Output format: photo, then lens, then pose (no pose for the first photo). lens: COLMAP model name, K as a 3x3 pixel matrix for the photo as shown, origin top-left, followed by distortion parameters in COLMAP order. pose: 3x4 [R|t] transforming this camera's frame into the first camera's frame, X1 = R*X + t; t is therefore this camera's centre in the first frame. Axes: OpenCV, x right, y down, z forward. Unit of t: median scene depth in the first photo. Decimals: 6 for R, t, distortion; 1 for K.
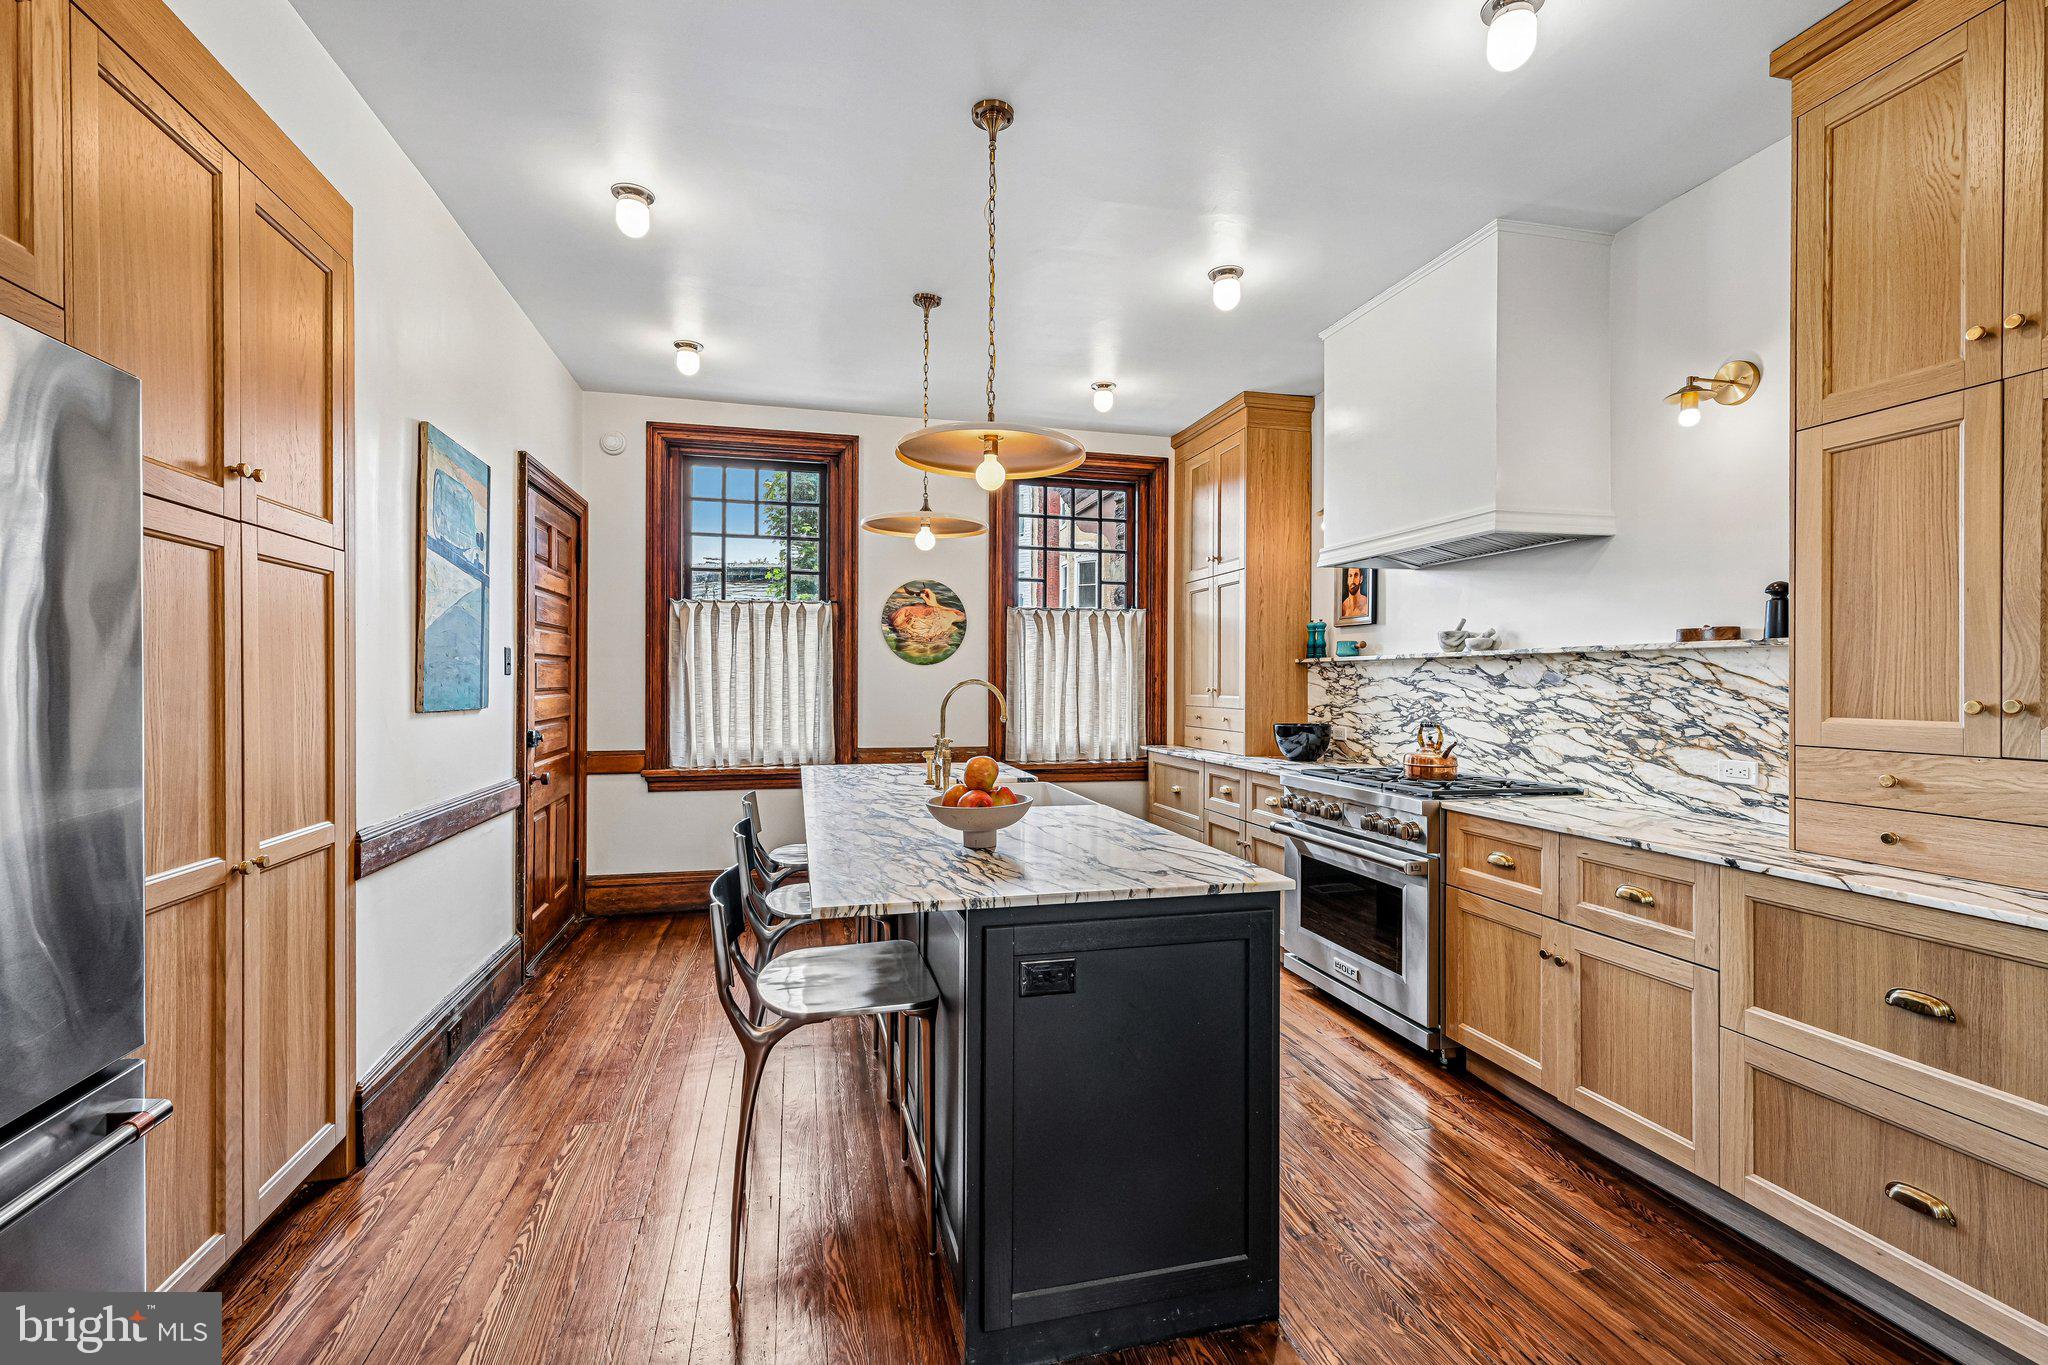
lens RADIAL K [[936.2, 0, 1054.2], [0, 936.2, 687.2], [0, 0, 1]] dist [-0.000164, 0.000080]
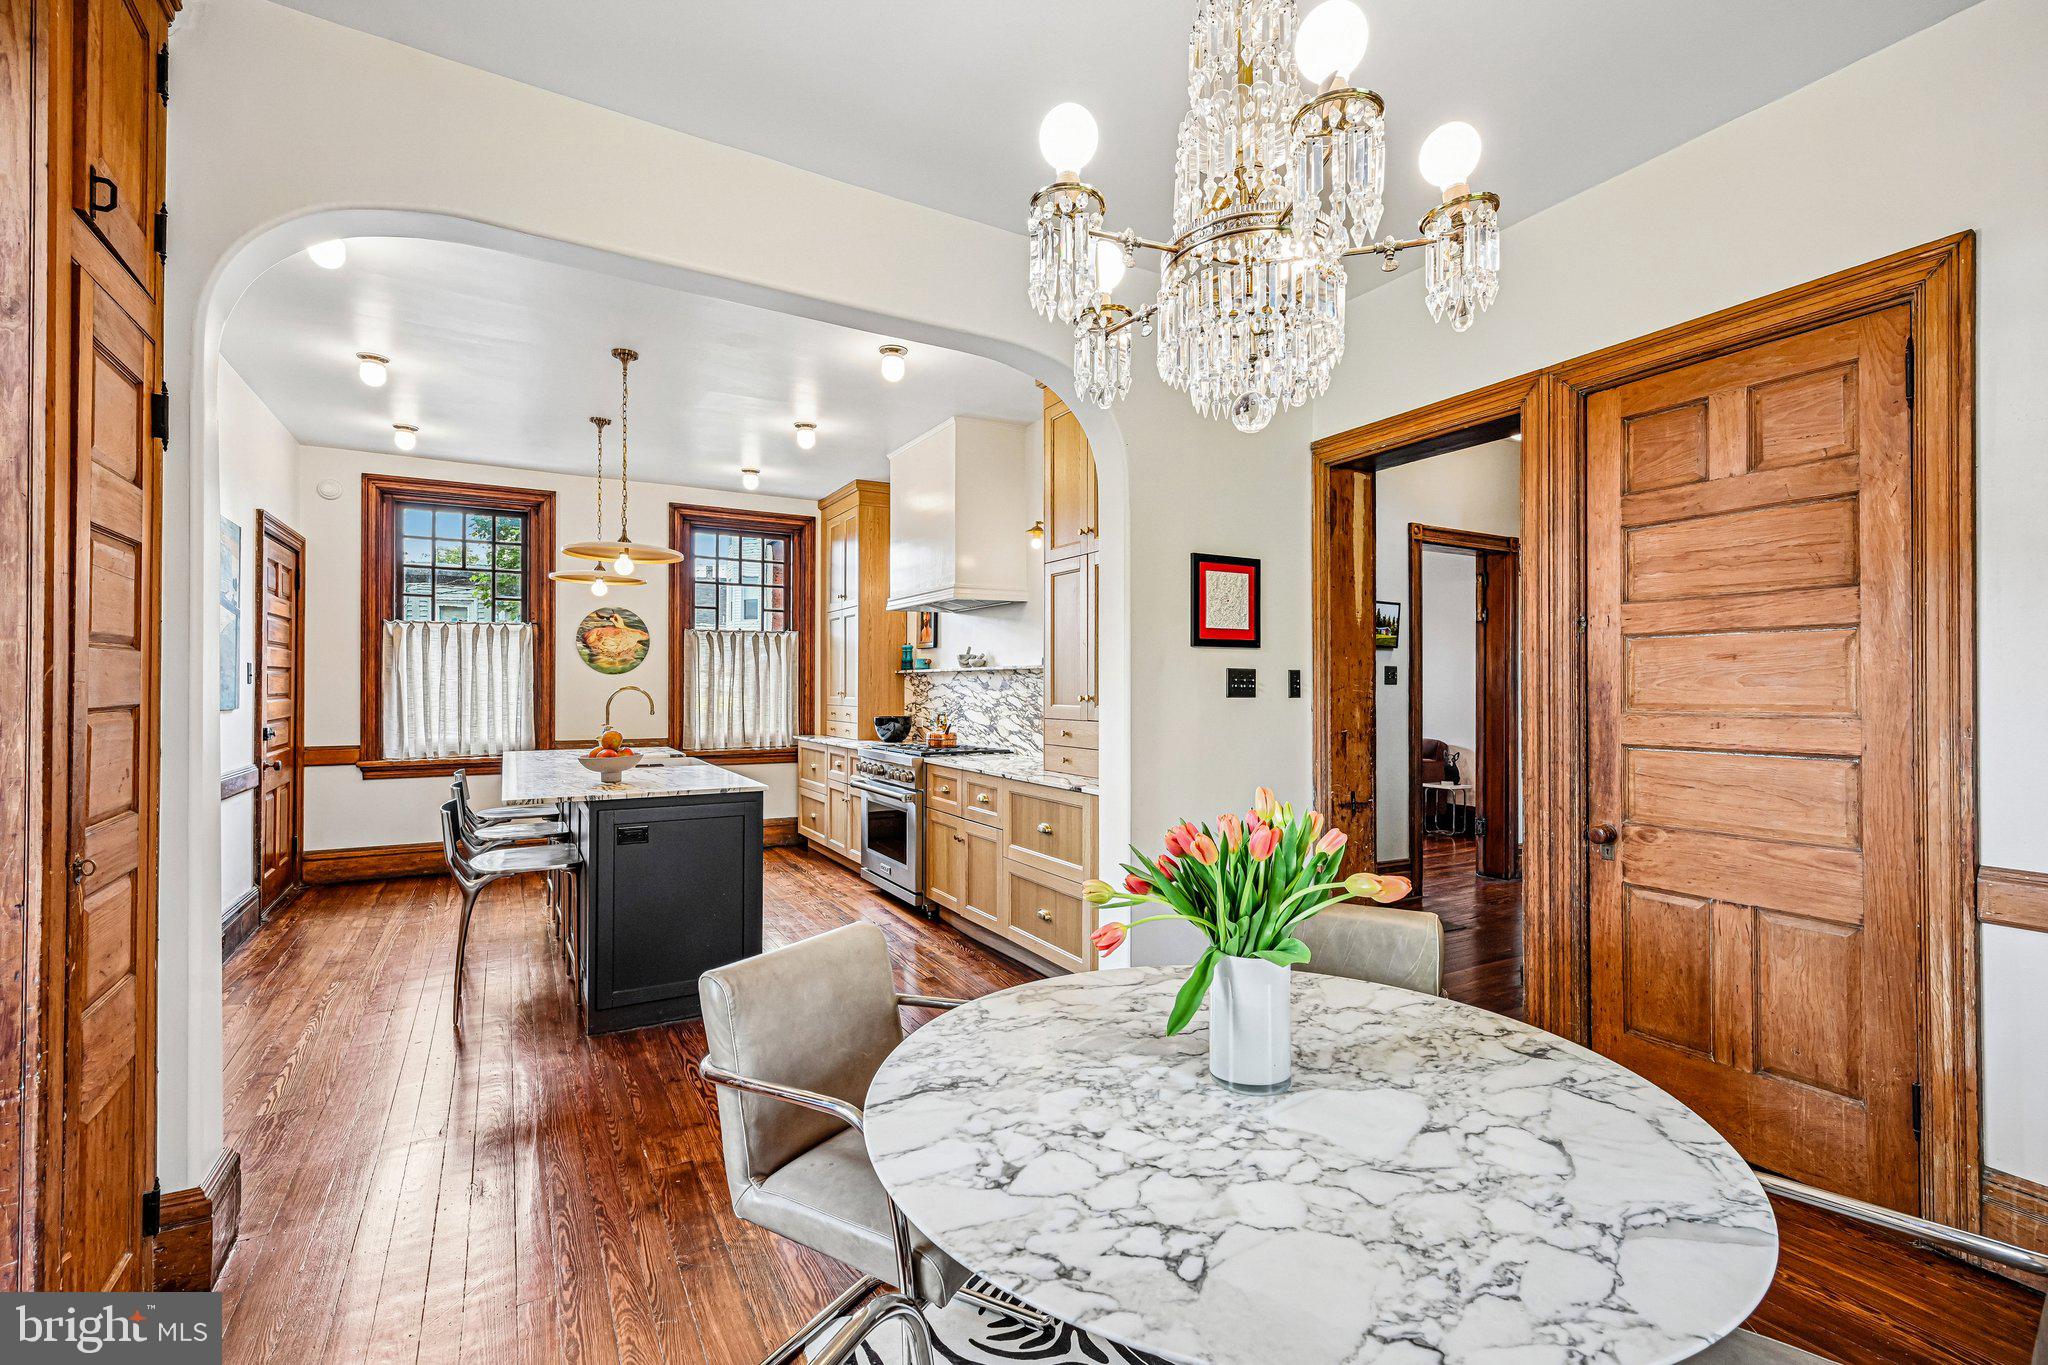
lens RADIAL K [[891.3, 0, 1018.1], [0, 891.3, 683.1], [0, 0, 1]] dist [0.001982, 0.000385]
pose [[0.968120, -0.002167, 0.250476, 0.101653], [0.004397, 0.999956, -0.008342, 0.000626], [-0.250447, 0.009177, 0.968087, -0.345350]]
